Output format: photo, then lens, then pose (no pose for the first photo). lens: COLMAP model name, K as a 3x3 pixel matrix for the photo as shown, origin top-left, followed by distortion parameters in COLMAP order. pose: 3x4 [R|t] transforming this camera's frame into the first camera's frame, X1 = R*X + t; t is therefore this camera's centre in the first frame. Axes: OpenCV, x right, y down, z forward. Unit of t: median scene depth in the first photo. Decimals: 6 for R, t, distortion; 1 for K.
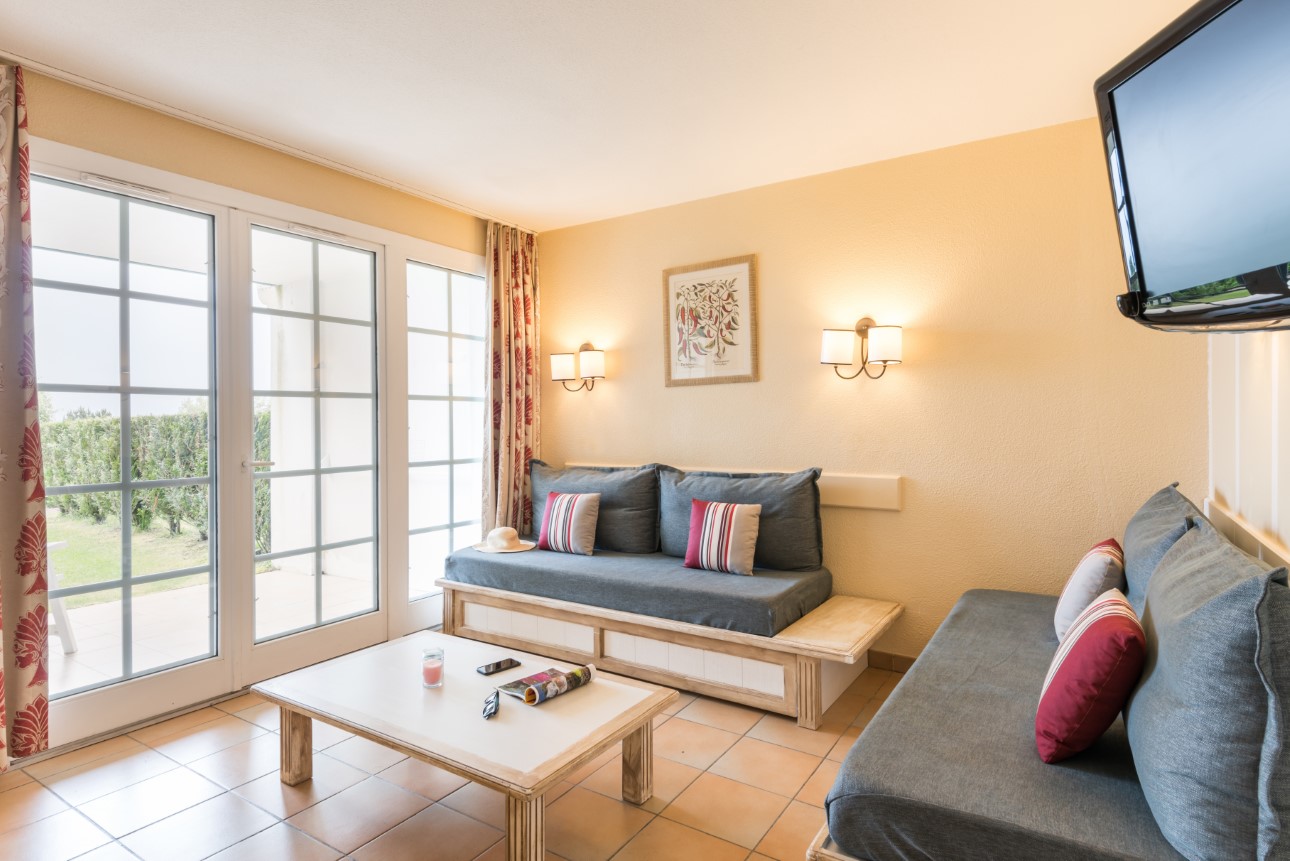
lens RADIAL K [[678.5, 0, 647.7], [0, 678.5, 429.7], [0, 0, 1]] dist [0.003092, -0.000337]
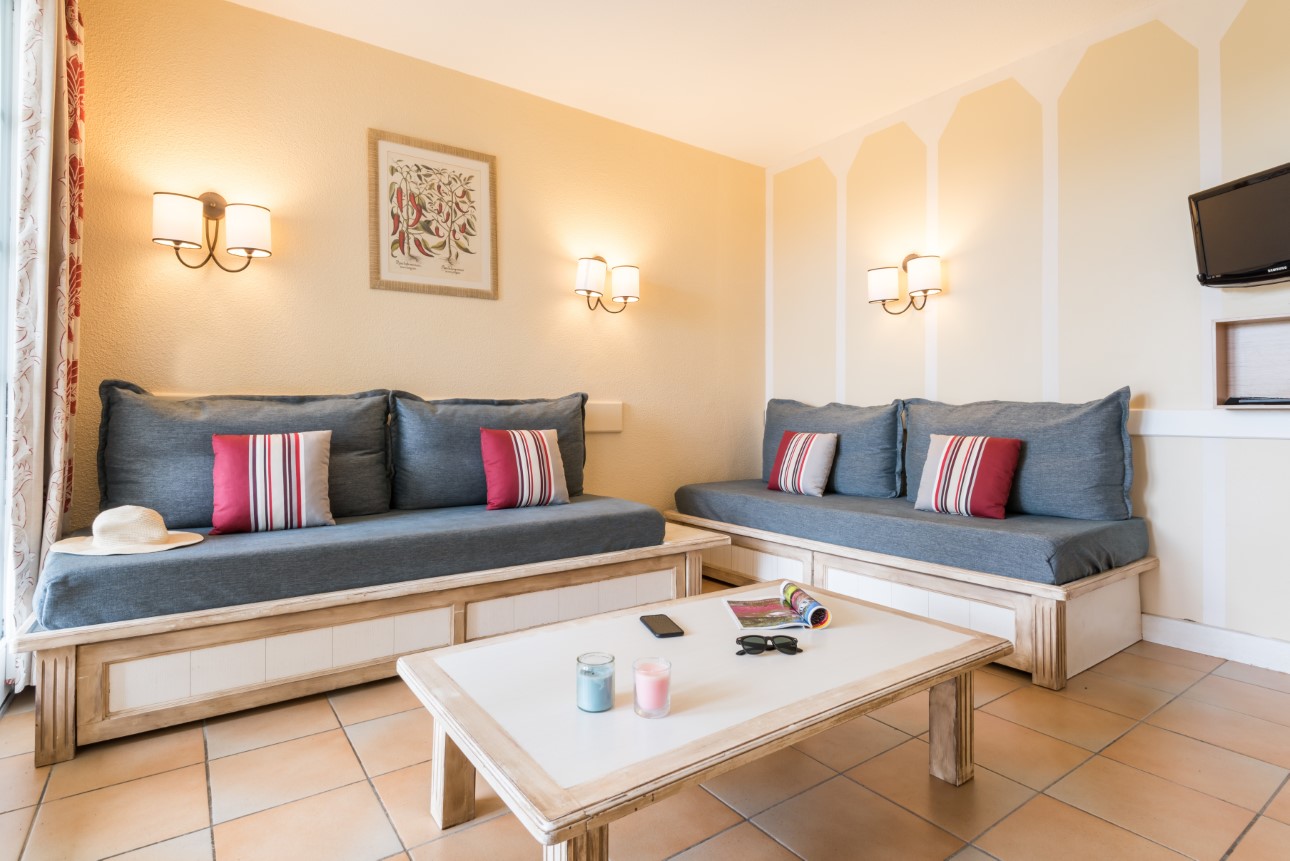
lens RADIAL K [[650.5, 0, 644.8], [0, 650.5, 422.4], [0, 0, 1]] dist [0.002405, -0.007717]
pose [[0.367250, -0.006770, 0.930098, -0.549500], [0.002529, 0.999977, 0.006280, 0.083331], [-0.930119, 0.000046, 0.367259, 0.486682]]
